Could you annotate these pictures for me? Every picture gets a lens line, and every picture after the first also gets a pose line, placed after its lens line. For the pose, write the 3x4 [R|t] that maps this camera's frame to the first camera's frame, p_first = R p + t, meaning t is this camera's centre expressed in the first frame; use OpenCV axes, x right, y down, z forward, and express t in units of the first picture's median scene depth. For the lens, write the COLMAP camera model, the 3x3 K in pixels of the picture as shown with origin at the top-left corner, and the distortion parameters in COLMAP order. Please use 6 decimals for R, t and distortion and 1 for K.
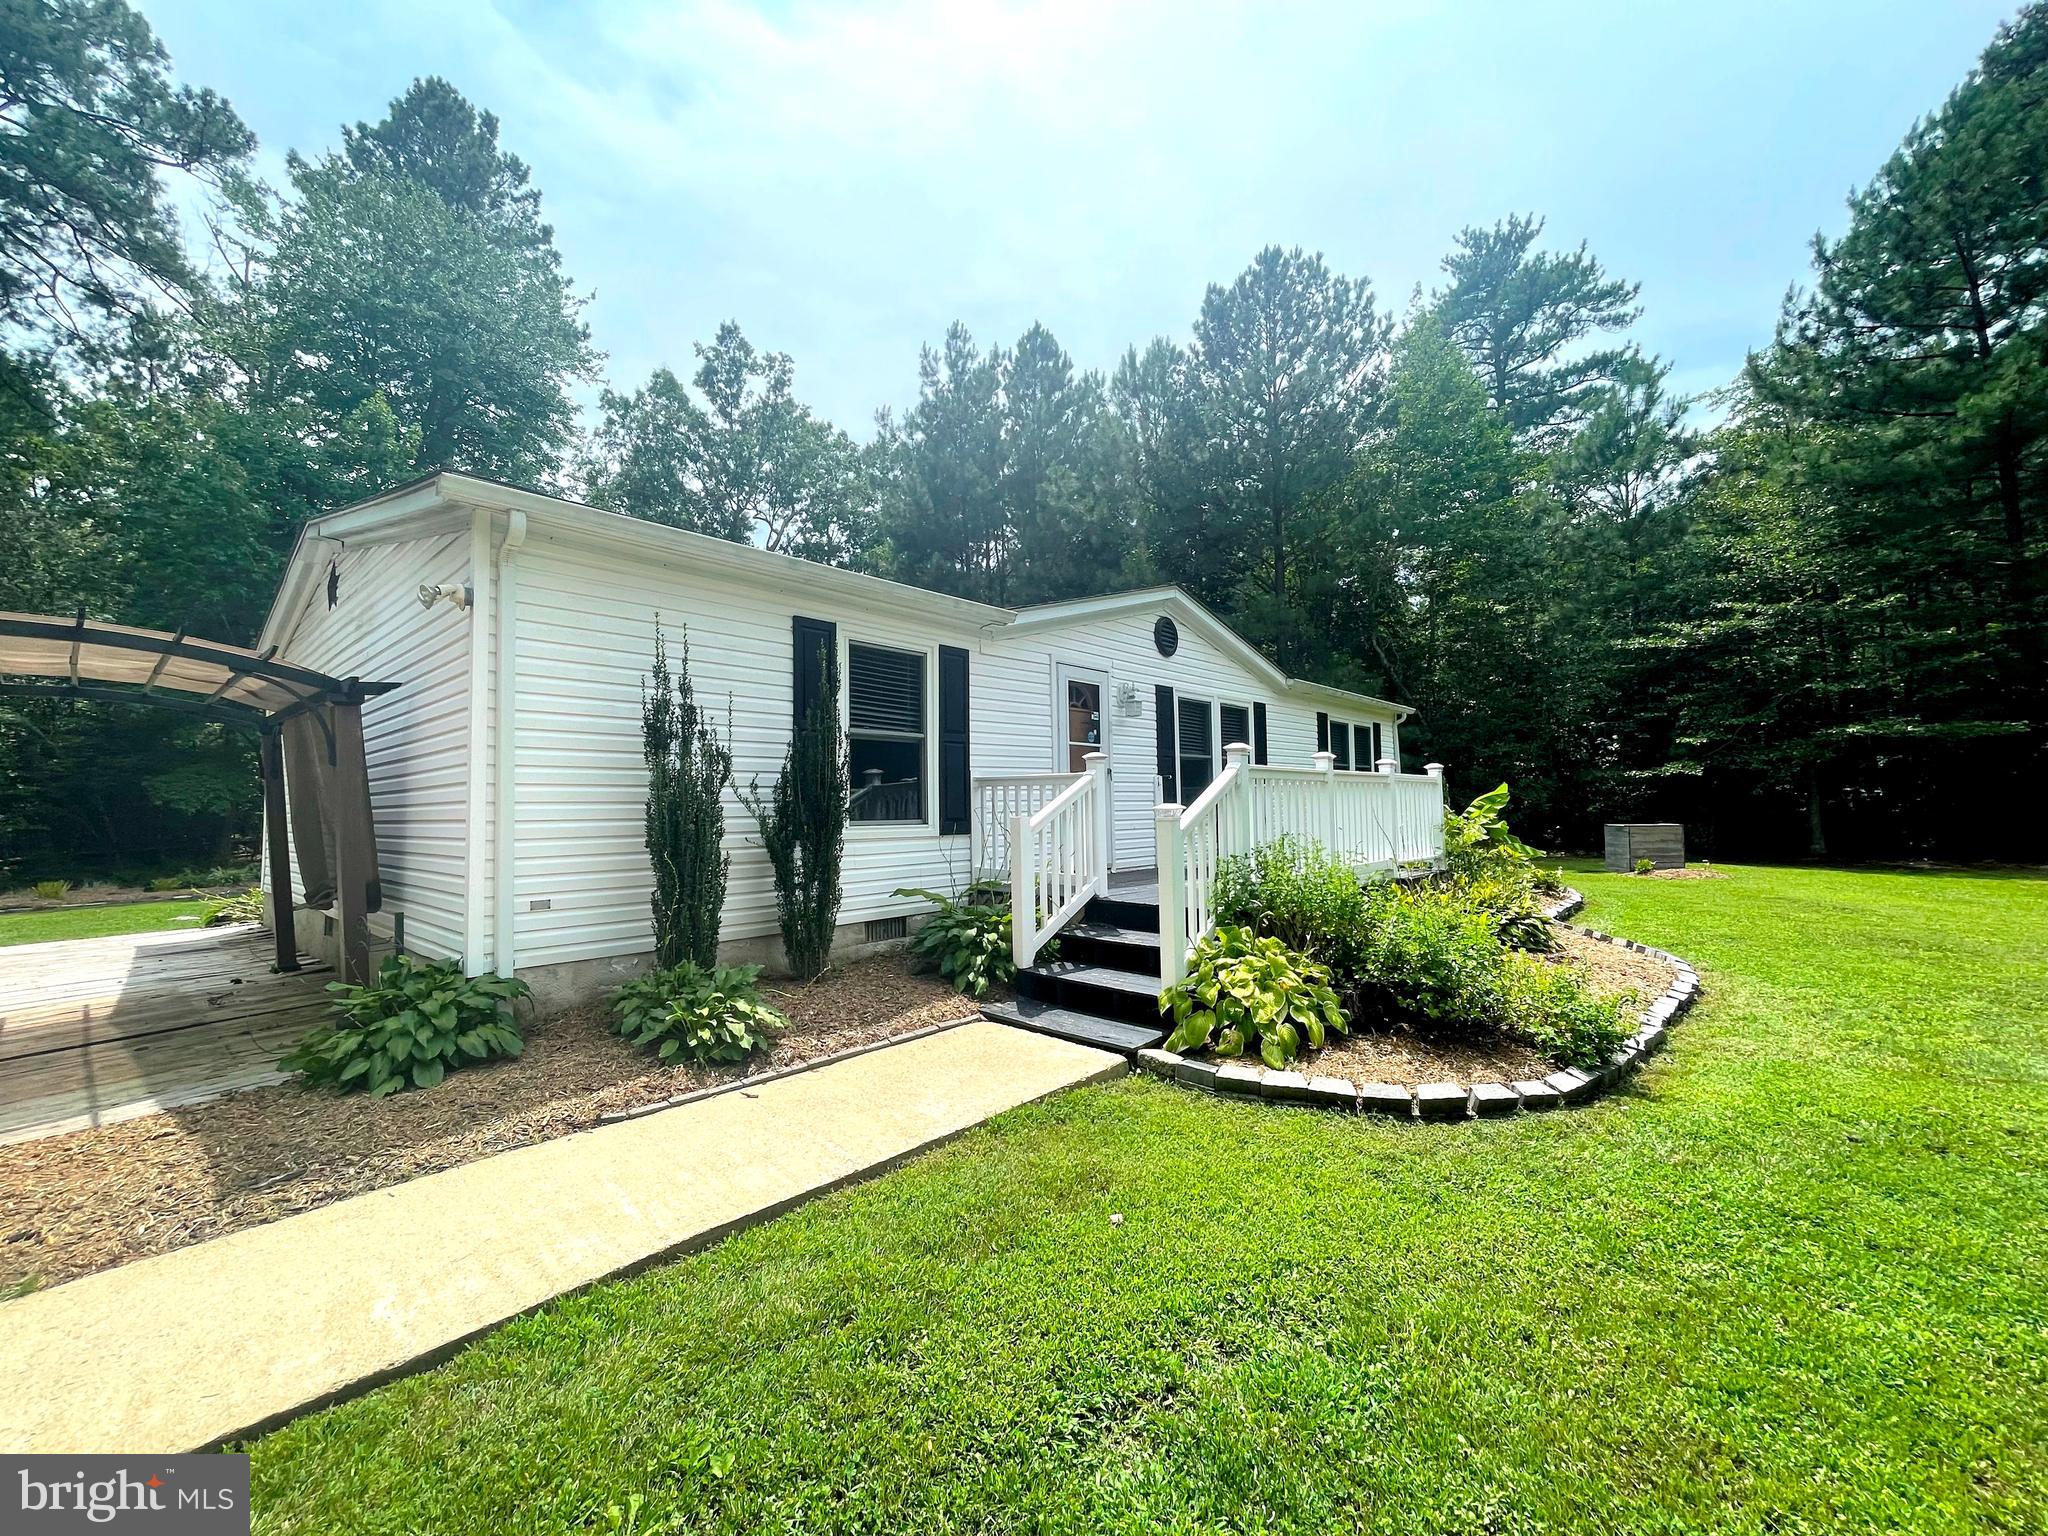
lens RADIAL K [[837.2, 0, 1015.3], [0, 837.2, 771.2], [0, 0, 1]] dist [0.000353, -0.000169]
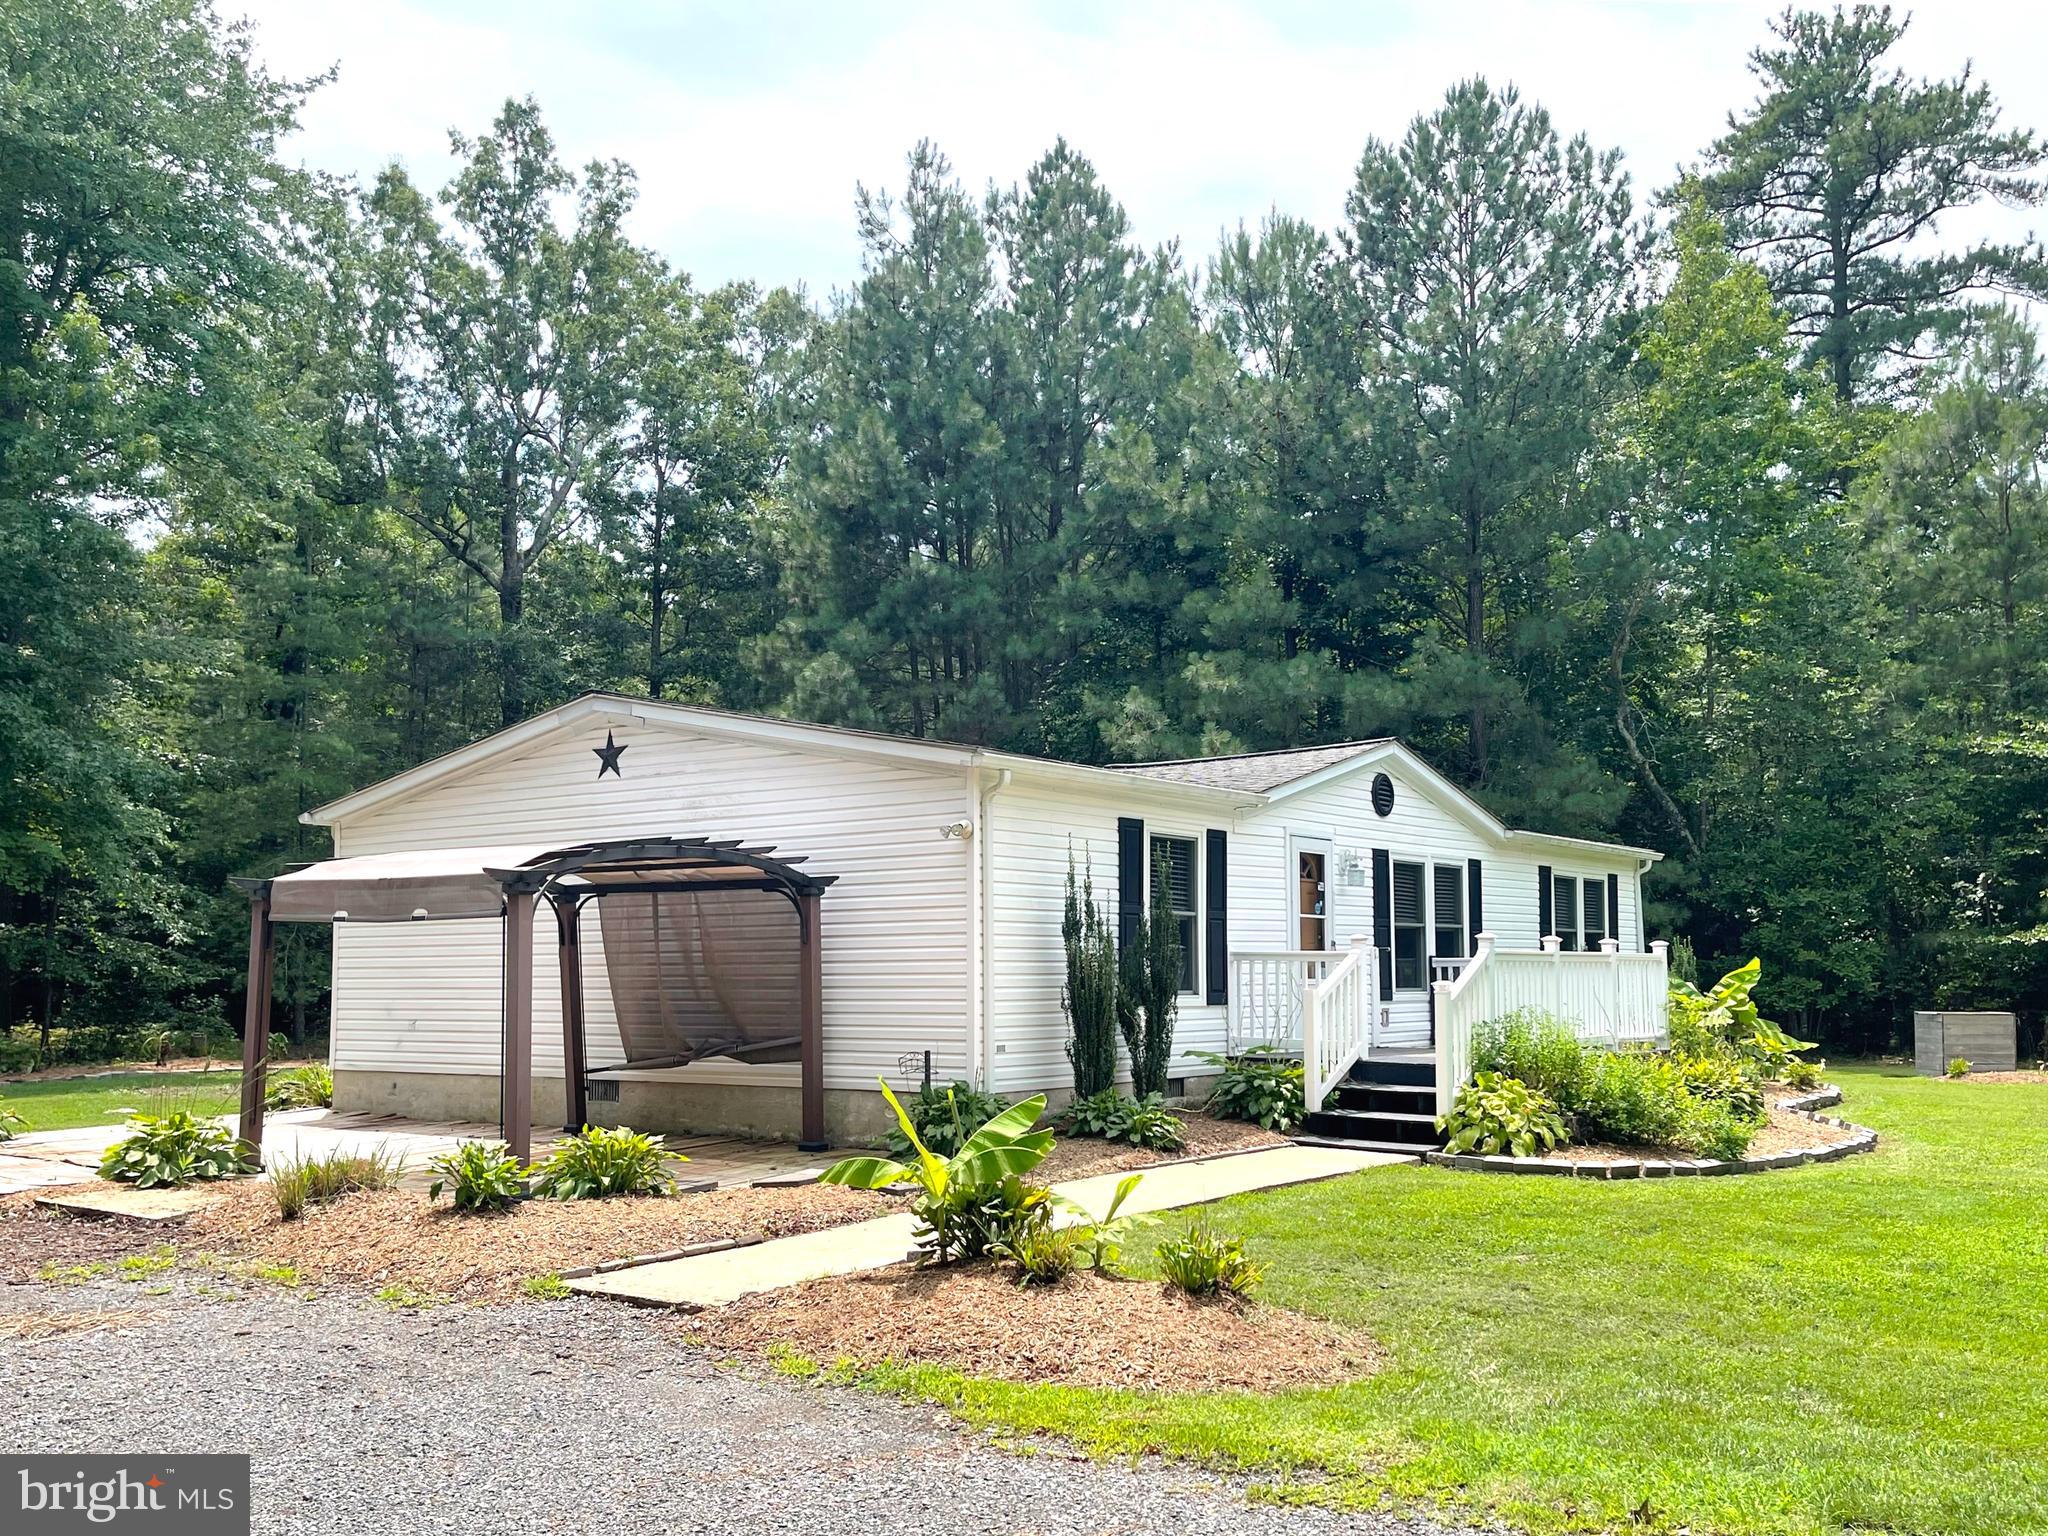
lens RADIAL K [[1818.5, 0, 1024.0], [0, 1818.5, 858.7], [0, 0, 1]] dist [0.012865, 0.027582]
pose [[0.996518, 0.020123, 0.080910, -0.364203], [-0.018684, 0.999654, -0.018505, -0.045904], [-0.081254, 0.016929, 0.996550, -0.935427]]
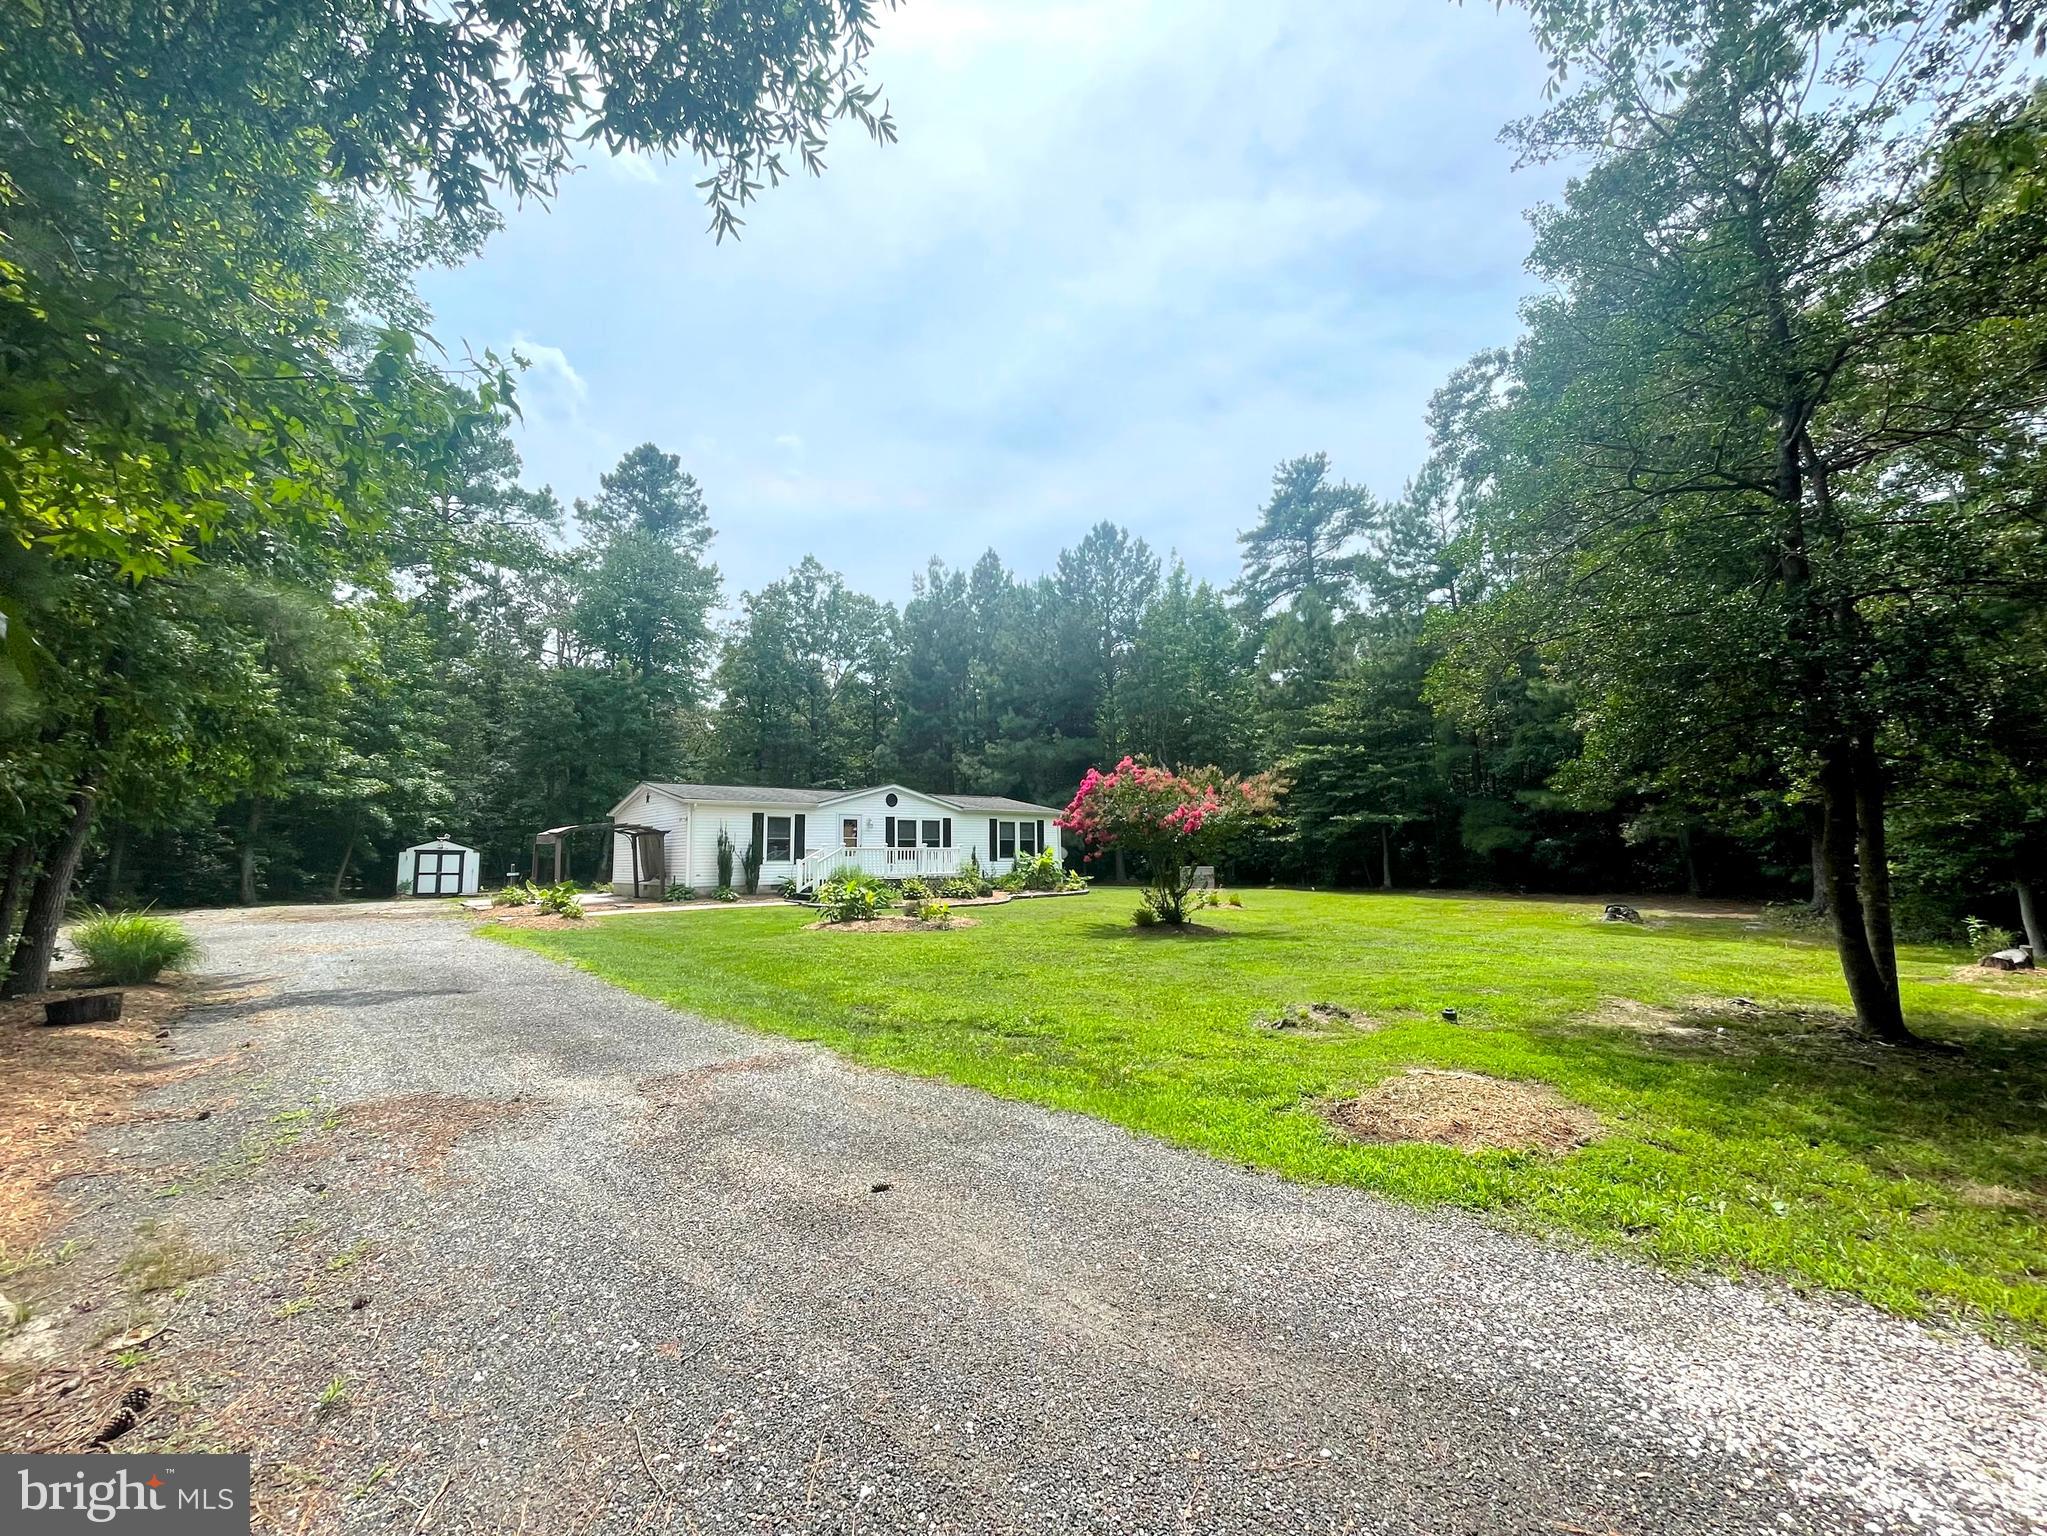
lens RADIAL K [[822.7, 0, 969.7], [0, 822.7, 762.0], [0, 0, 1]] dist [0.000063, -0.000031]
pose [[0.981694, -0.019938, -0.189416, 0.988725], [0.005655, 0.997119, -0.075647, -0.071367], [0.190379, 0.073191, 0.978979, -1.784551]]
